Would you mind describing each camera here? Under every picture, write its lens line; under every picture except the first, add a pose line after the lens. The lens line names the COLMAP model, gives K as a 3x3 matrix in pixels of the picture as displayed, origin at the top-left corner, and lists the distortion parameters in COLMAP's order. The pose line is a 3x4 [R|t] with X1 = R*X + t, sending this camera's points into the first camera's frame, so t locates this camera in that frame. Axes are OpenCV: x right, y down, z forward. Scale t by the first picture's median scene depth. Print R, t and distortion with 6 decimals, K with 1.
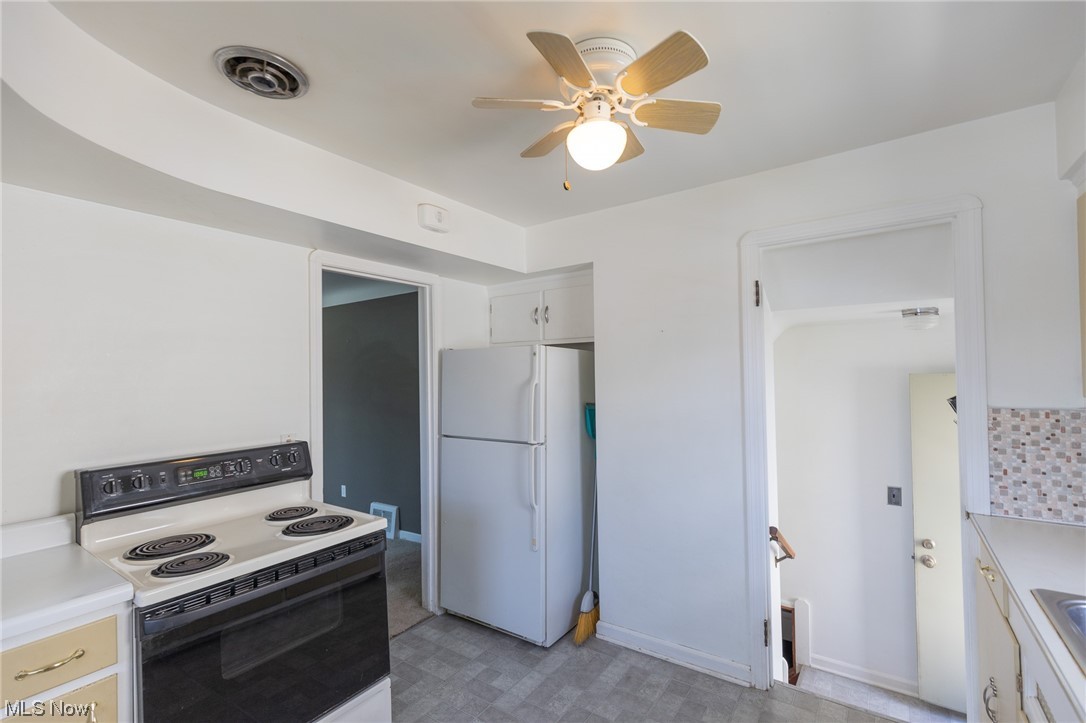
lens RADIAL K [[484.8, 0, 552.4], [0, 484.8, 364.1], [0, 0, 1]] dist [0.010725, -0.001659]
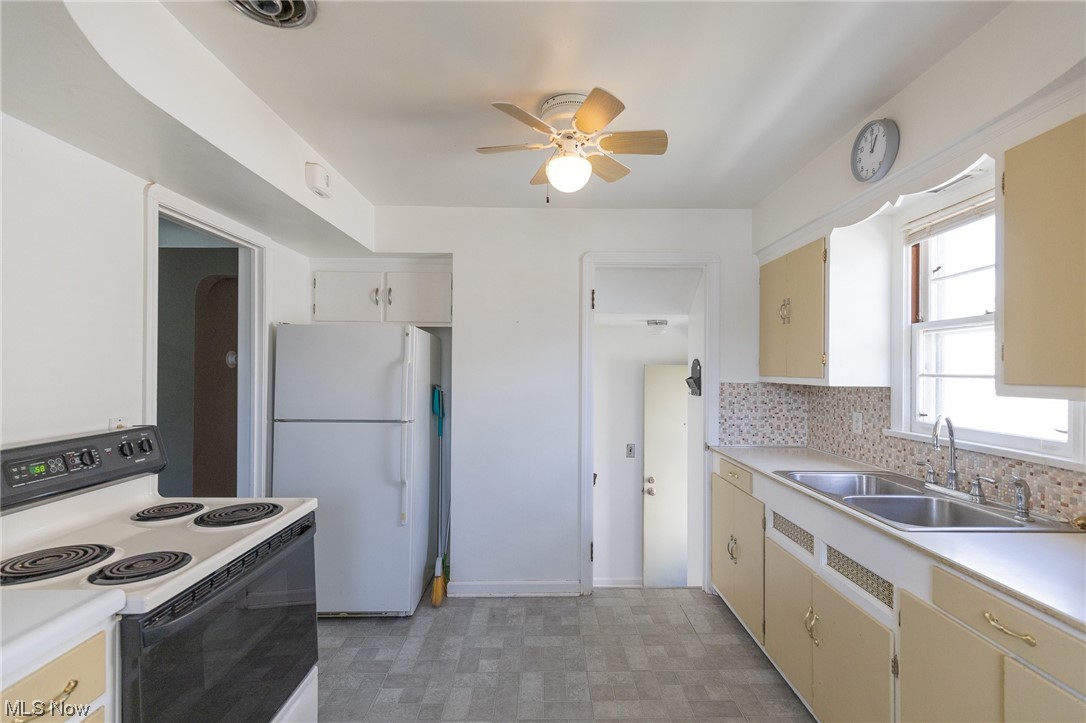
lens RADIAL K [[484.8, 0, 552.3], [0, 484.8, 362.4], [0, 0, 1]] dist [0.010725, -0.001659]
pose [[0.814239, 0.029436, 0.579784, -0.427767], [-0.033435, 0.999434, -0.003785, 0.036359], [-0.579567, -0.016303, 0.814762, -0.020580]]
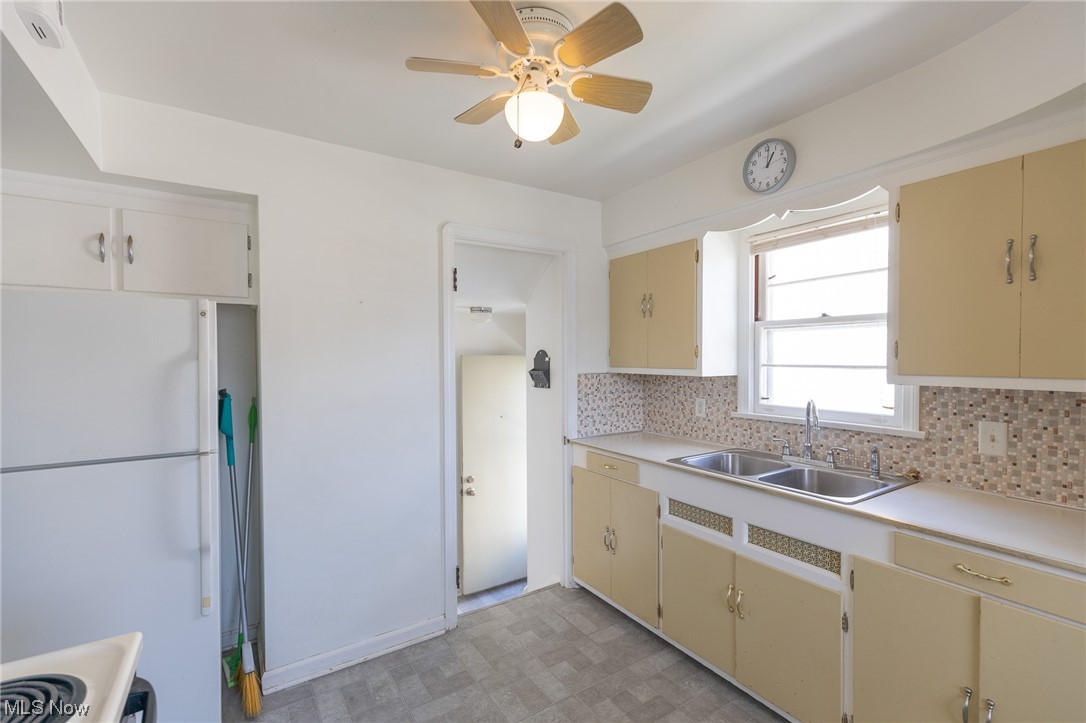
lens RADIAL K [[484.8, 0, 550.9], [0, 484.8, 363.8], [0, 0, 1]] dist [0.010725, -0.001659]
pose [[0.373881, 0.000044, 0.927477, -0.521937], [-0.024587, 0.999649, 0.009864, 0.031339], [-0.927151, -0.026492, 0.373750, 0.367341]]
